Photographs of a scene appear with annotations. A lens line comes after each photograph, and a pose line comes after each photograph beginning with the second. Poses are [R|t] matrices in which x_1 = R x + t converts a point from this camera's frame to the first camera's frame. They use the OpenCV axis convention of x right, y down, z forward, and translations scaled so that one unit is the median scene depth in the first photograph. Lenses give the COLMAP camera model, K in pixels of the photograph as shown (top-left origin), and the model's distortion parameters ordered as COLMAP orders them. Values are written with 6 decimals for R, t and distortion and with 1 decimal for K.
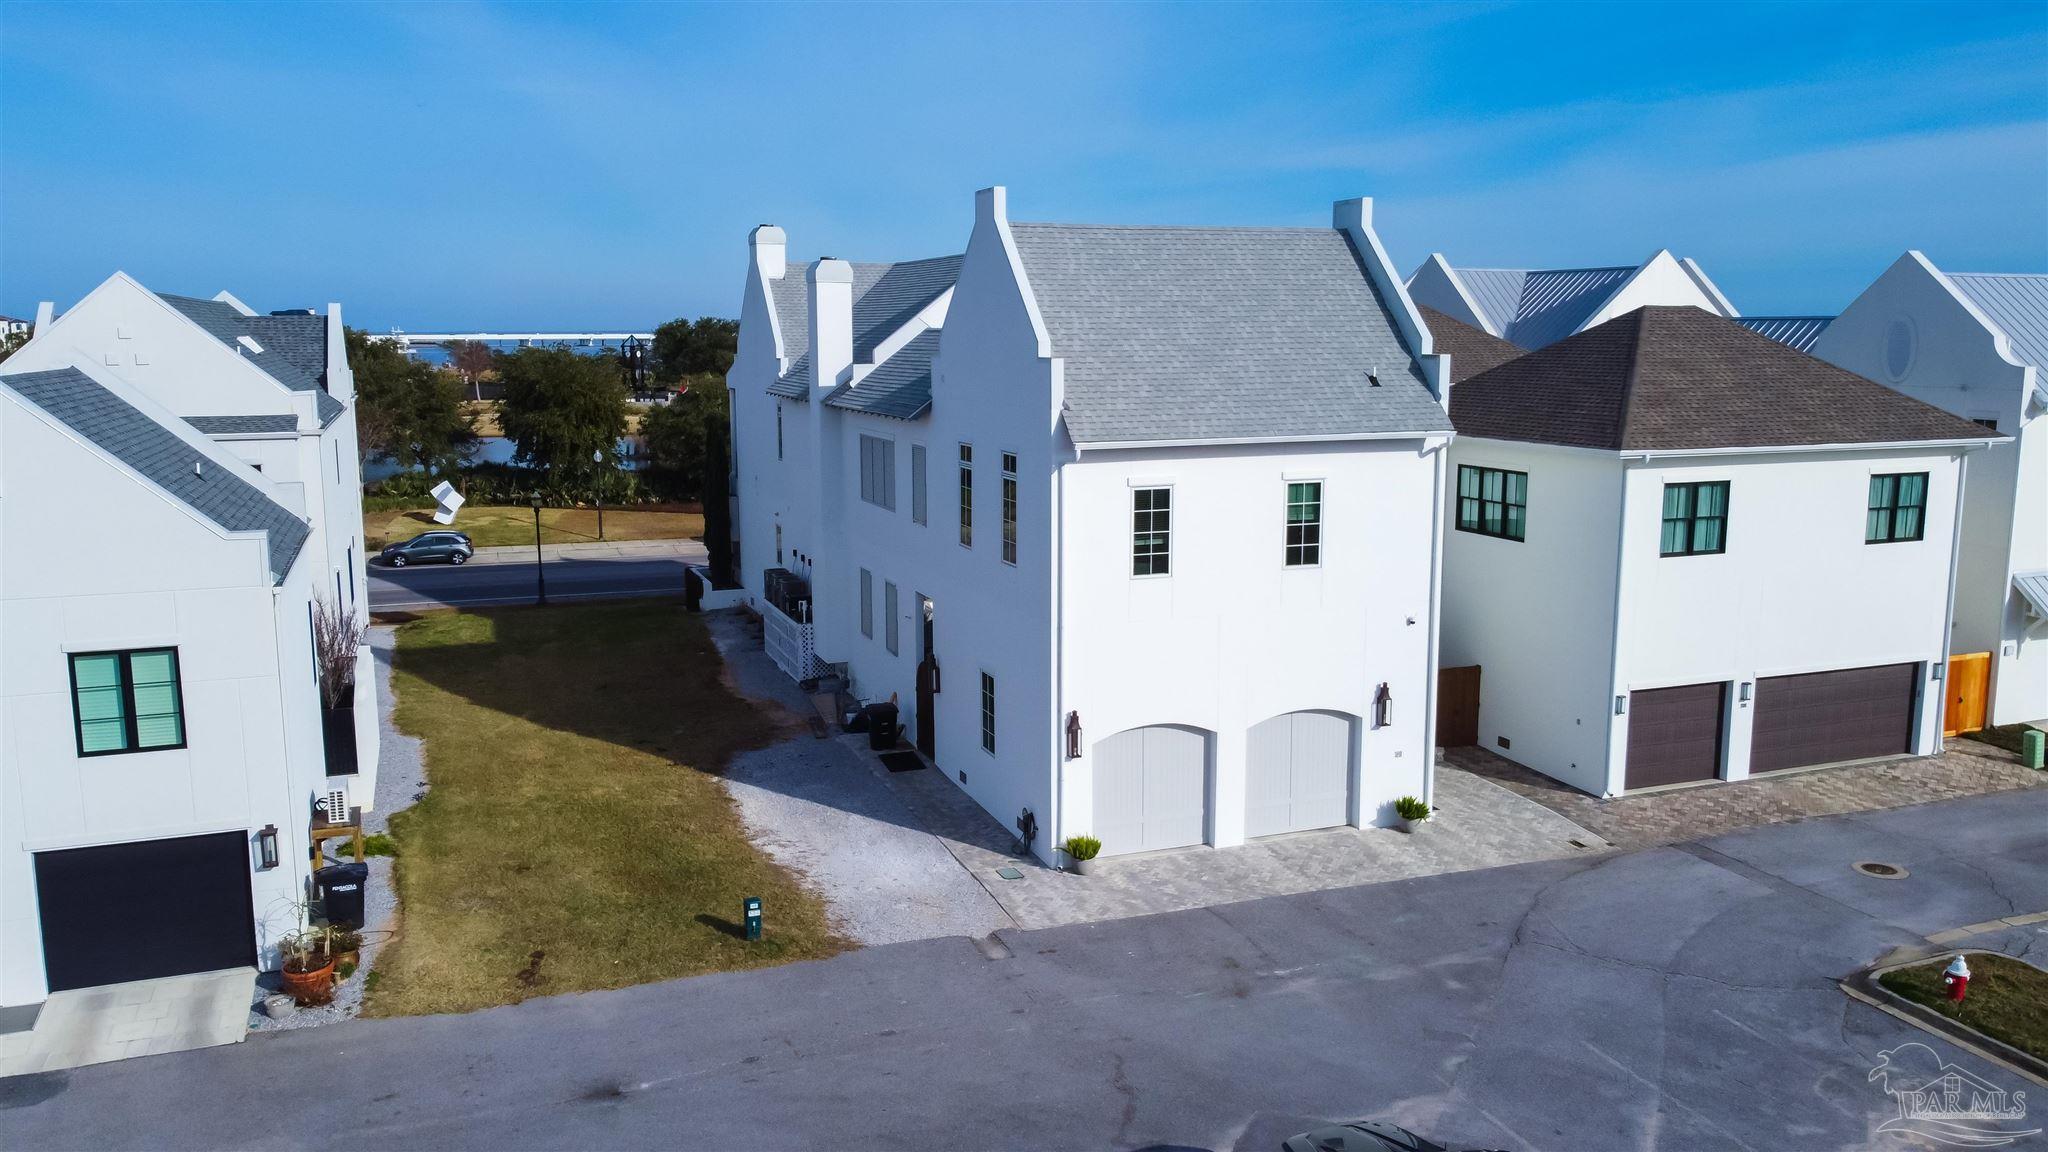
lens RADIAL K [[1553.7, 0, 1018.7], [0, 1553.7, 580.4], [0, 0, 1]] dist [0.004392, -0.013650]
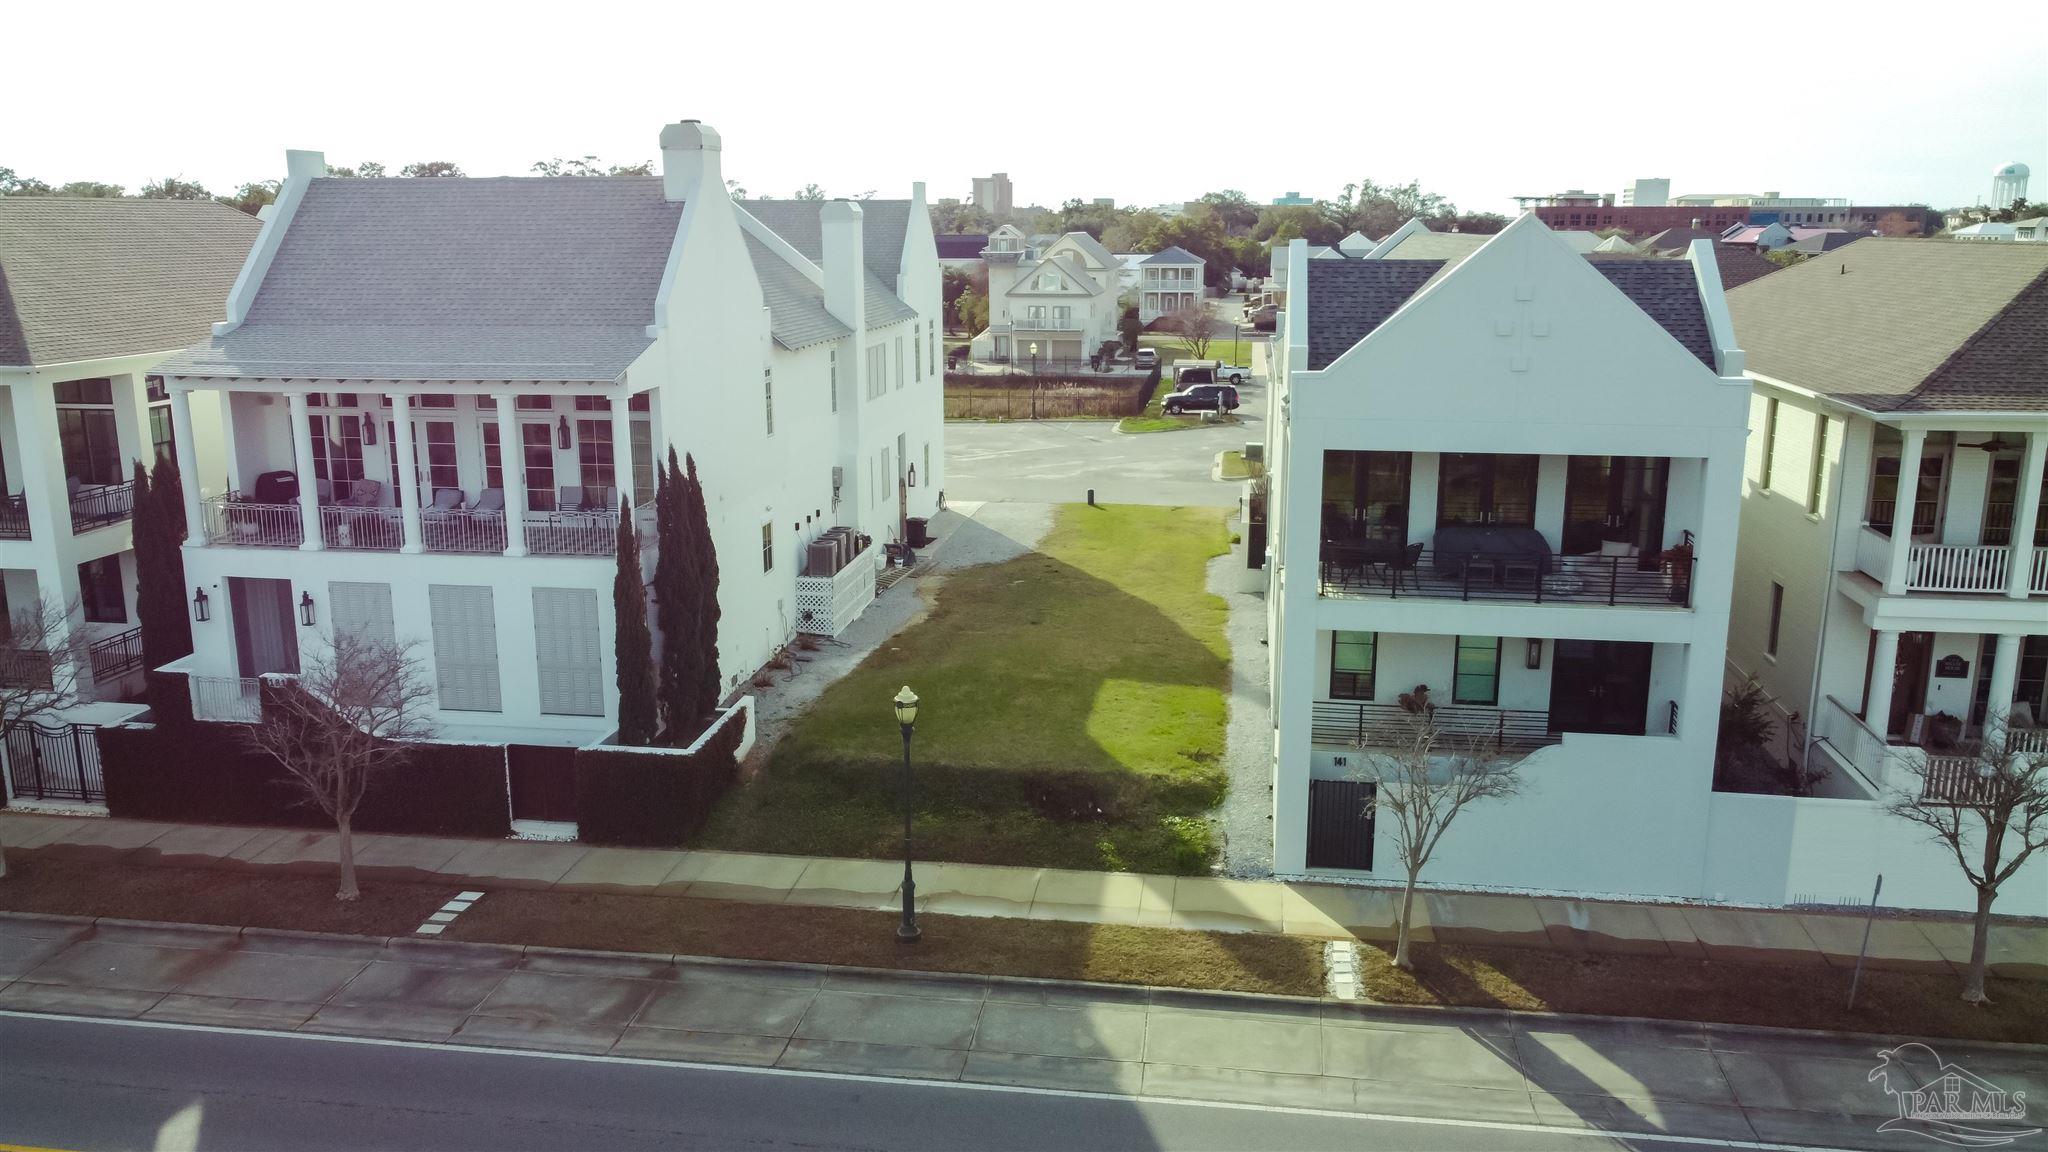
lens RADIAL K [[1553.7, 0, 1018.7], [0, 1553.7, 580.4], [0, 0, 1]] dist [0.004392, -0.013650]
pose [[-0.872012, -0.104832, 0.478128, -1.051675], [0.083296, 0.930769, 0.355992, -0.453479], [-0.482346, 0.350255, -0.802909, 2.575019]]
